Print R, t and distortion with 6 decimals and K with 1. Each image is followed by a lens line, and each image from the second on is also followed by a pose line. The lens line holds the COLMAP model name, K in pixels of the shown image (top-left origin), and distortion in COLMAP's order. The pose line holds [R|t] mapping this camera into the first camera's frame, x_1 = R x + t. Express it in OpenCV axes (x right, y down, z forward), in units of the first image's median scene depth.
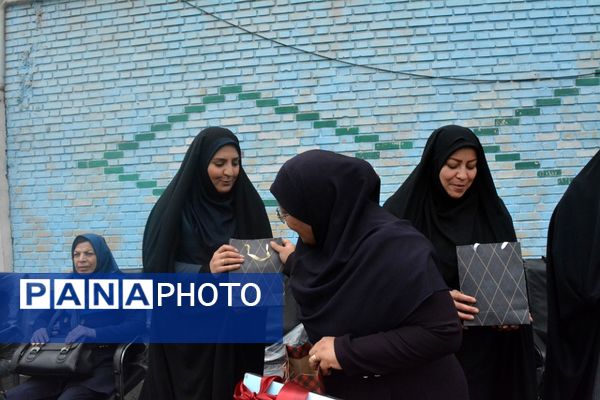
lens RADIAL K [[468.8, 0, 298.5], [0, 468.8, 198.5], [0, 0, 1]] dist [-0.099199, 0.025687]
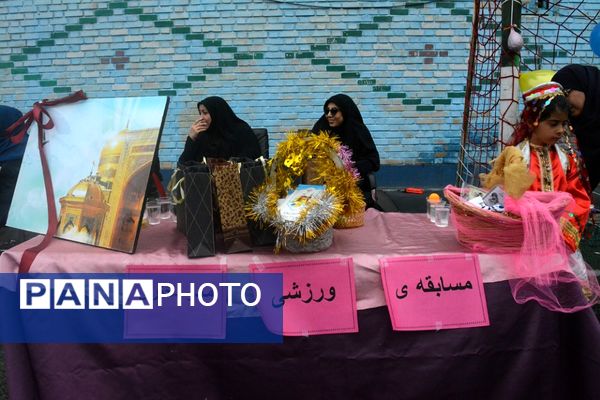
lens RADIAL K [[468.8, 0, 299.1], [0, 468.8, 195.3], [0, 0, 1]] dist [-0.099199, 0.025687]
pose [[0.989110, 0.006454, 0.147033, 0.151629], [-0.027292, 0.989753, 0.140156, 0.077986], [-0.144622, -0.142643, 0.979151, -0.299466]]
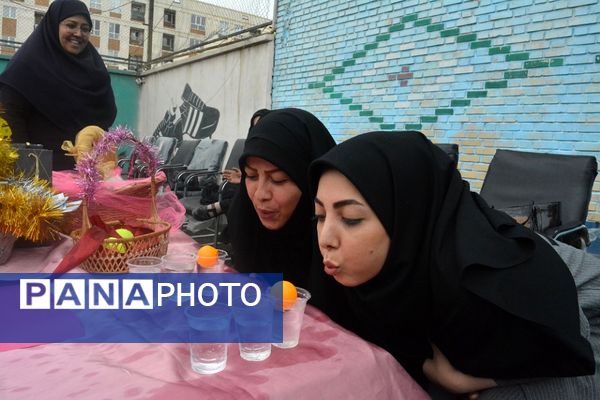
lens RADIAL K [[468.8, 0, 295.6], [0, 468.8, 196.8], [0, 0, 1]] dist [-0.099199, 0.025687]
pose [[0.718394, 0.156701, -0.677757, 0.490563], [-0.099578, 0.987429, 0.122751, 0.087164], [0.688472, -0.020694, 0.724968, -0.011528]]
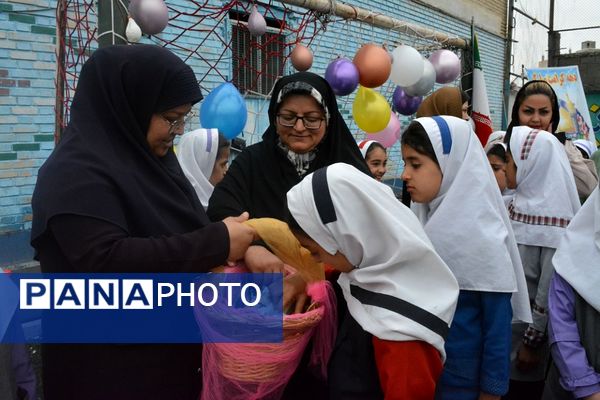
lens RADIAL K [[468.8, 0, 298.2], [0, 468.8, 201.1], [0, 0, 1]] dist [-0.099199, 0.025687]
pose [[0.580059, -0.075155, 0.811100, 0.279695], [-0.015916, 0.994499, 0.103531, -0.001774], [-0.814419, -0.072963, 0.575672, -0.082745]]
